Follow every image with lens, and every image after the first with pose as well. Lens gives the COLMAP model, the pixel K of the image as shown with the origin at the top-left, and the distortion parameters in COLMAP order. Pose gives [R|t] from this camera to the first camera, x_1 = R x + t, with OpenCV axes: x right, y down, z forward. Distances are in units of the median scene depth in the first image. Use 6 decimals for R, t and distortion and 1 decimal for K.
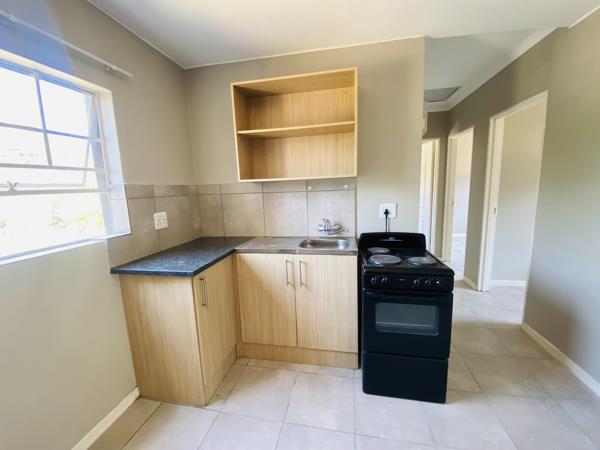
lens RADIAL K [[246.6, 0, 296.0], [0, 246.6, 225.2], [0, 0, 1]] dist [-0.002092, -0.006447]
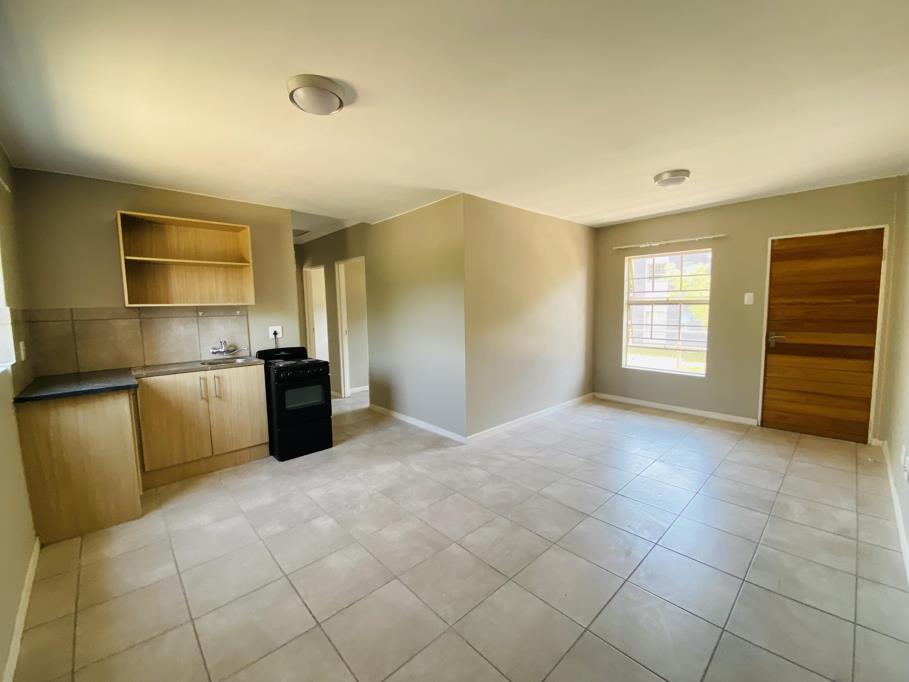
lens RADIAL K [[373.7, 0, 457.8], [0, 373.7, 339.4], [0, 0, 1]] dist [-0.002092, -0.006447]
pose [[0.570599, -0.047847, 0.819834, -0.704068], [0.121261, 0.992267, -0.026486, 0.150830], [-0.812227, 0.114527, 0.571989, -0.899103]]
